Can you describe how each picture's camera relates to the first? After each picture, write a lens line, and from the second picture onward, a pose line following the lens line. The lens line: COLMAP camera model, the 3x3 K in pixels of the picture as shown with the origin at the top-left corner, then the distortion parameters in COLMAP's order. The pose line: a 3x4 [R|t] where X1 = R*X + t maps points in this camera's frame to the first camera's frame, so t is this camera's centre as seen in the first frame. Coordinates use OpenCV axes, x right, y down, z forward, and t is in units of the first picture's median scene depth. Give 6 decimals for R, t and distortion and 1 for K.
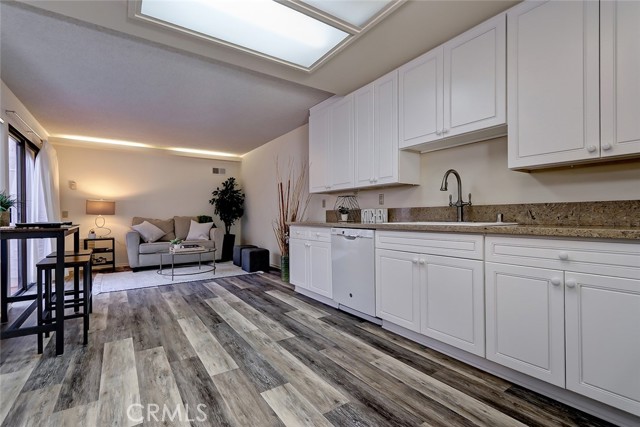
lens RADIAL K [[294.7, 0, 320.0], [0, 294.7, 213.5], [0, 0, 1]] dist [0.010552, -0.000117]
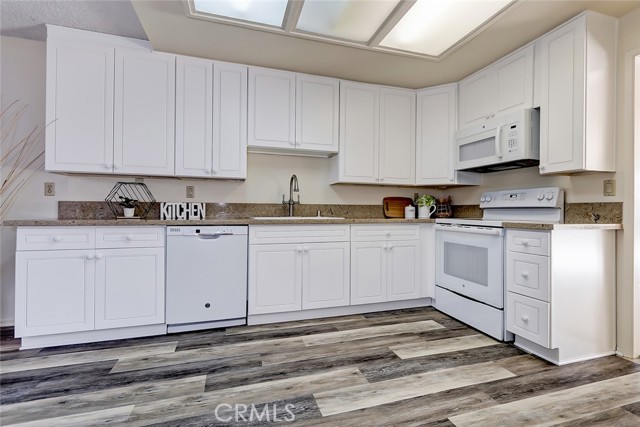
lens RADIAL K [[293.6, 0, 326.8], [0, 293.6, 209.8], [0, 0, 1]] dist [0.003735, -0.000006]
pose [[0.292699, 0.013660, 0.956107, -0.729936], [-0.014501, 0.999846, -0.009845, 0.010021], [-0.956095, -0.010982, 0.292853, 0.529688]]
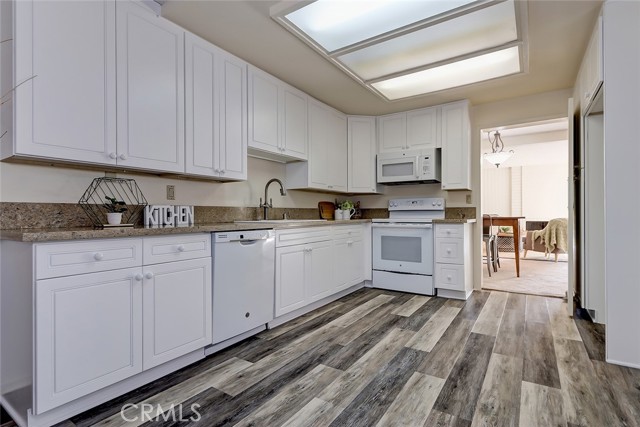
lens RADIAL K [[309.3, 0, 322.0], [0, 309.3, 214.6], [0, 0, 1]] dist [-0.000088, -0.000145]
pose [[-0.365034, 0.010015, 0.930940, -0.908318], [0.003846, 0.999950, -0.009249, 0.019443], [-0.930986, 0.000204, -0.365055, 1.362478]]
